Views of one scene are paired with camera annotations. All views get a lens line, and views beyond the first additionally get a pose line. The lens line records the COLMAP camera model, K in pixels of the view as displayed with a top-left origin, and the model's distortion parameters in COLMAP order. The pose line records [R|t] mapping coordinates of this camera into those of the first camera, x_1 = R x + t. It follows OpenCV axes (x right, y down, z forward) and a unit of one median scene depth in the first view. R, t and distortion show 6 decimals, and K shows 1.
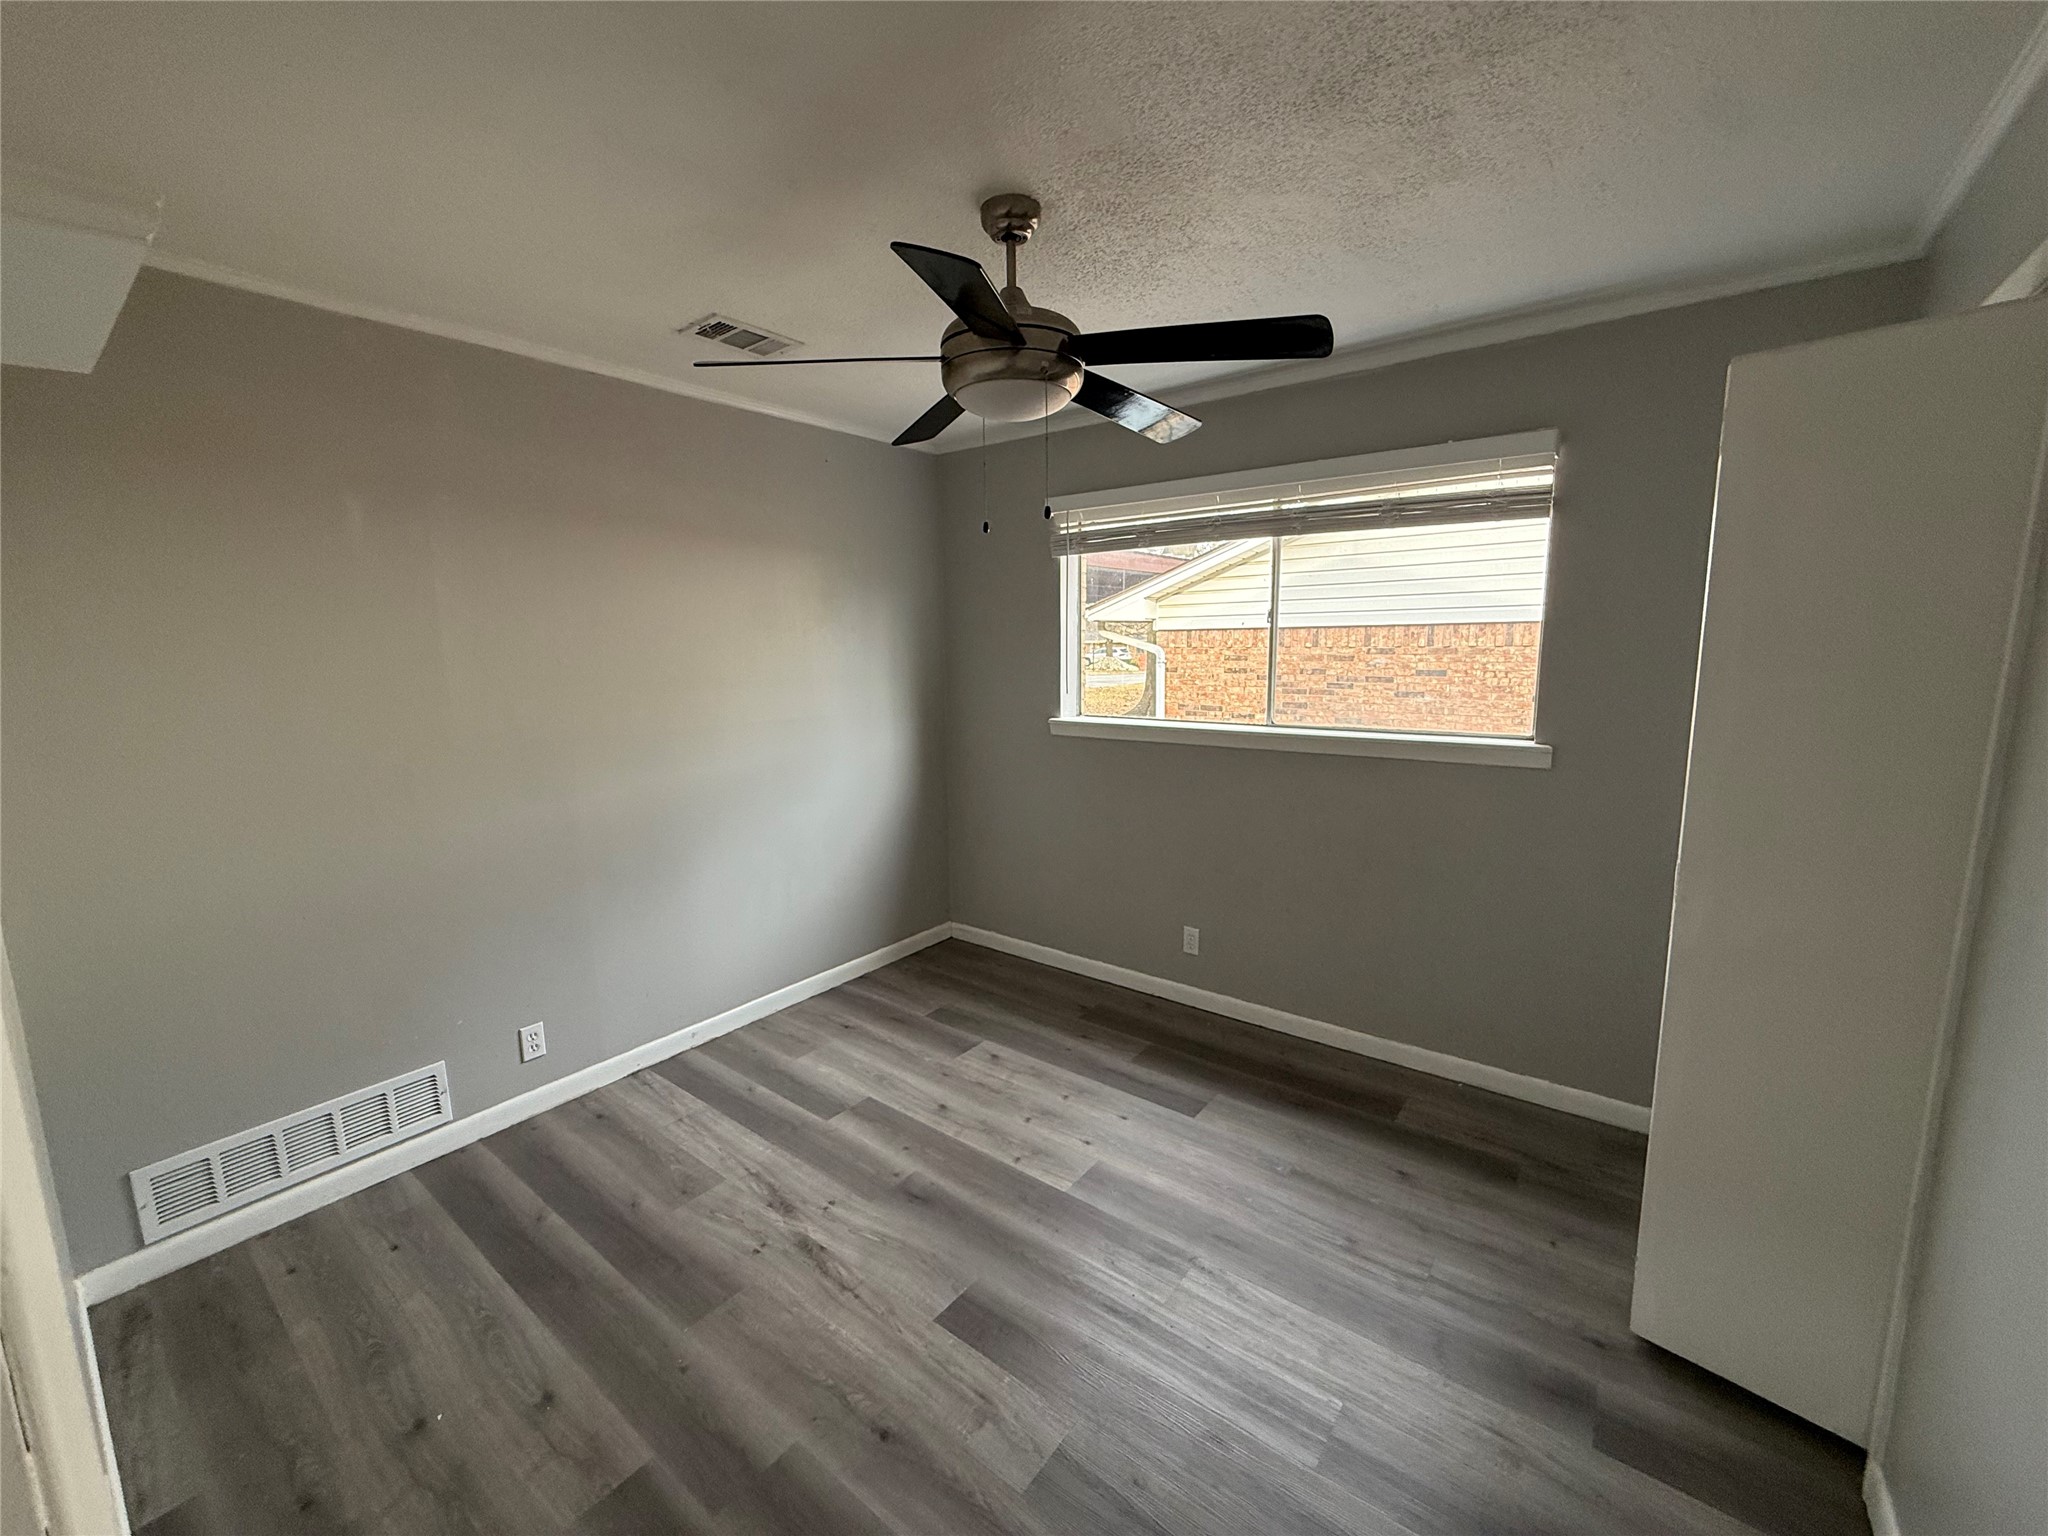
lens RADIAL K [[816.4, 0, 1021.6], [0, 816.4, 767.7], [0, 0, 1]] dist [0.000799, -0.000112]
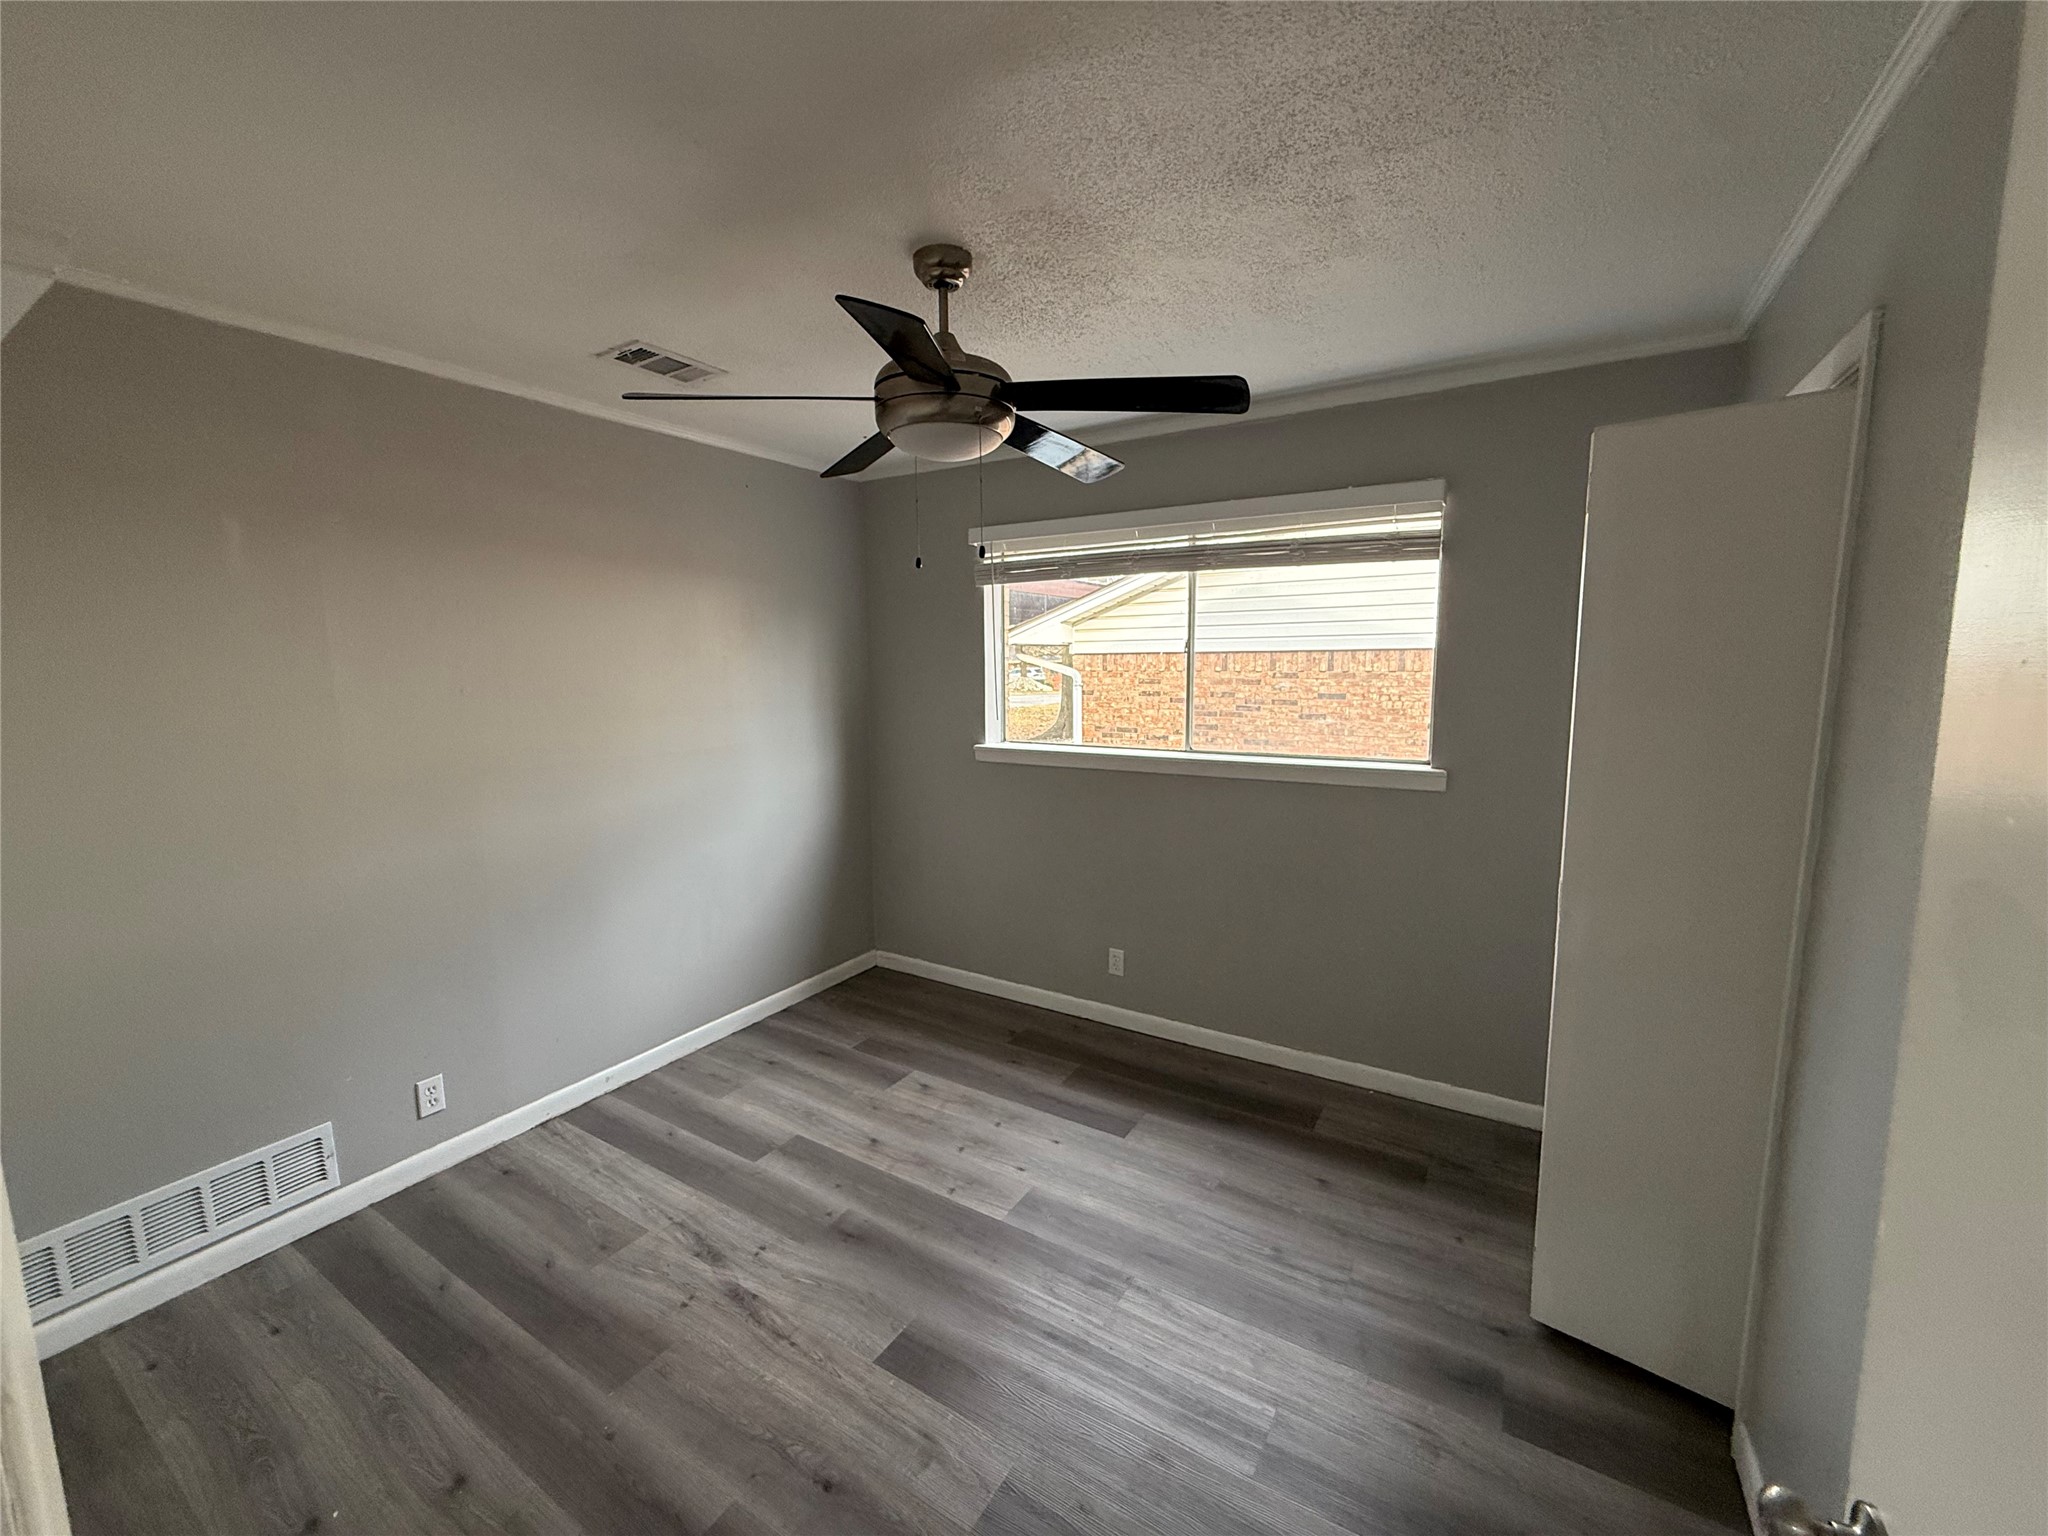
lens RADIAL K [[816.4, 0, 1022.6], [0, 816.4, 768.8], [0, 0, 1]] dist [0.000799, -0.000112]
pose [[0.994544, -0.009020, 0.103930, -0.022157], [0.011420, 0.999681, -0.022518, -0.013900], [-0.103694, 0.023582, 0.994330, -0.015045]]
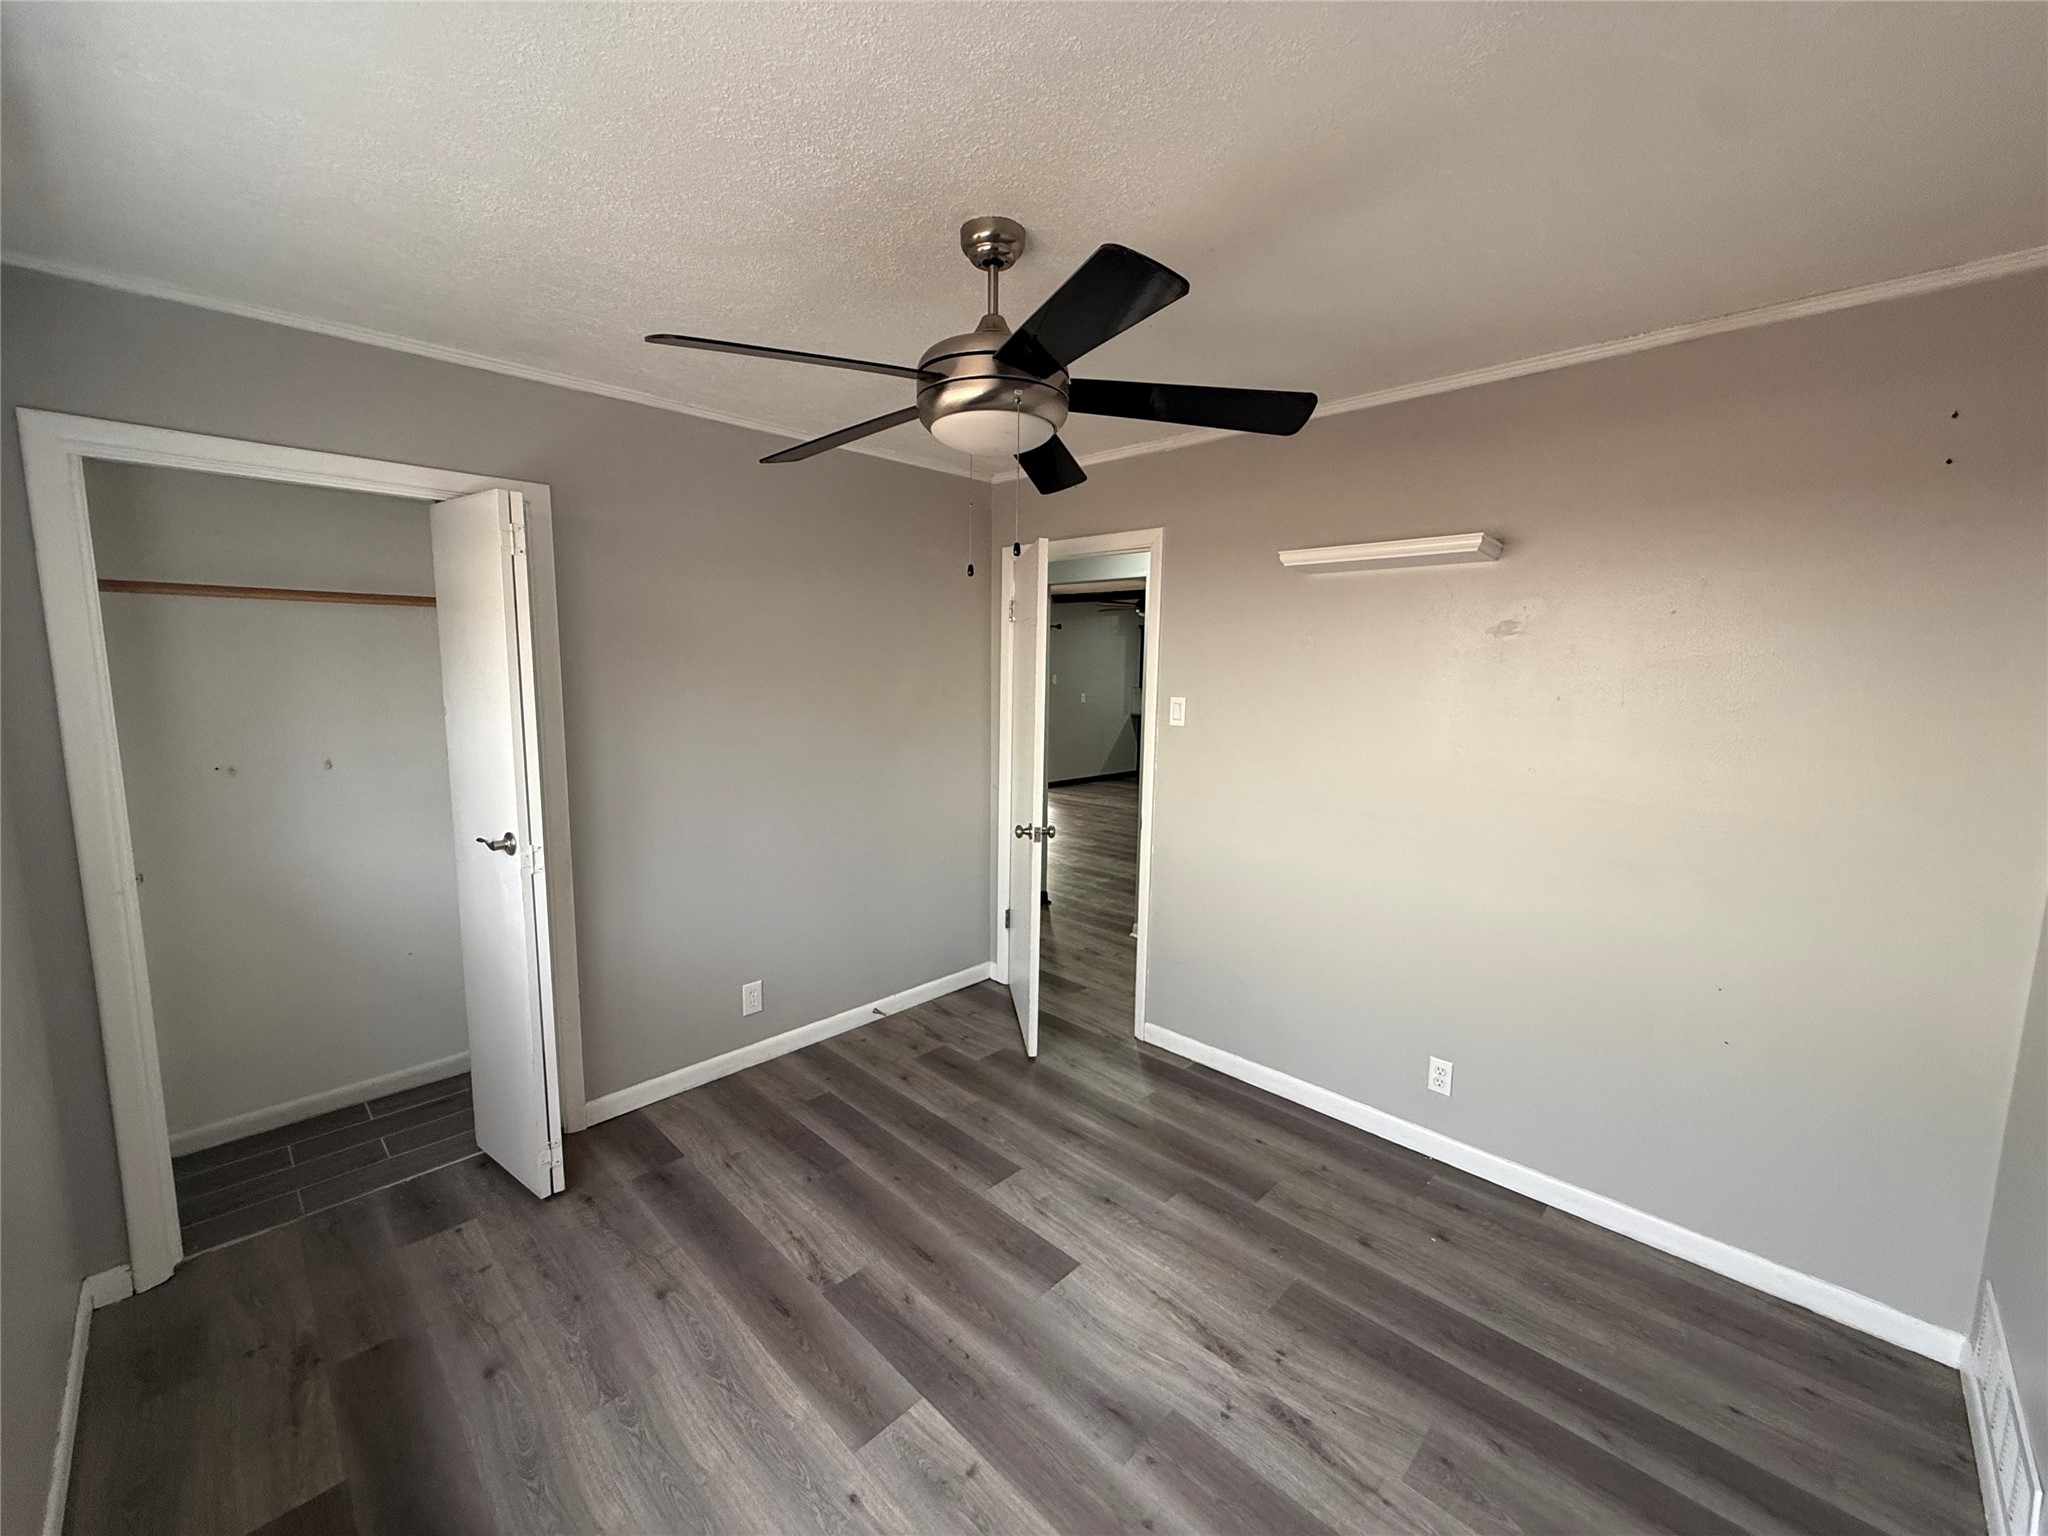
lens RADIAL K [[816.4, 0, 1022.7], [0, 816.4, 766.7], [0, 0, 1]] dist [0.000799, -0.000112]
pose [[-0.993231, -0.010135, 0.115715, -0.138315], [0.022576, 0.960347, 0.277893, -0.297189], [-0.113943, 0.278624, -0.953617, 1.736093]]
